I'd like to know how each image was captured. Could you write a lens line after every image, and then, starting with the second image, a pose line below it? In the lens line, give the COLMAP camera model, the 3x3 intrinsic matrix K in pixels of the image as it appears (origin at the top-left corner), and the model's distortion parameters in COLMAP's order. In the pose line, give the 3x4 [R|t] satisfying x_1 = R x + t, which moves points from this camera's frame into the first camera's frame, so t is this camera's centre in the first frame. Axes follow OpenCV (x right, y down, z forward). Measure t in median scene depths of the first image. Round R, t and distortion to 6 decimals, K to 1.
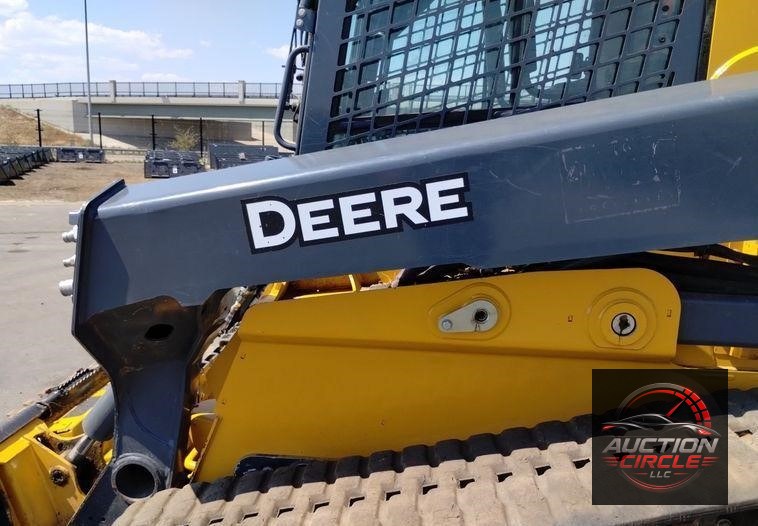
lens RADIAL K [[643.8, 0, 379.0], [0, 643.8, 263.0], [0, 0, 1]] dist [0.057441, -0.002911]
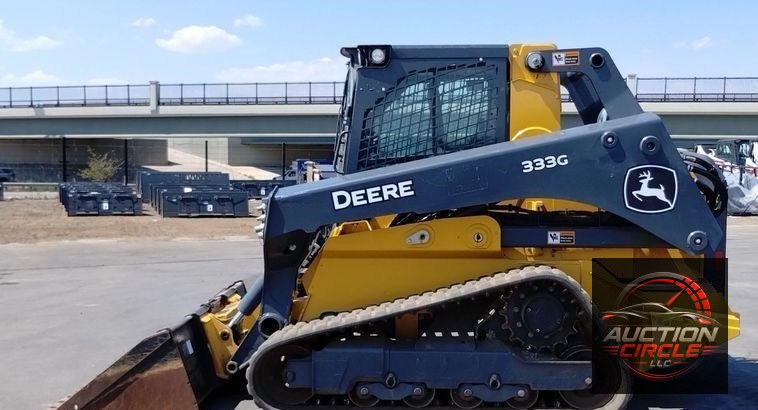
lens RADIAL K [[1045.6, 0, 380.7], [0, 1045.6, 232.3], [0, 0, 1]] dist [0.047017, -0.008275]
pose [[0.998837, -0.028096, 0.039193, -0.178796], [0.032542, 0.992499, -0.117842, 0.593366], [-0.035589, 0.118980, 0.992259, -3.316205]]
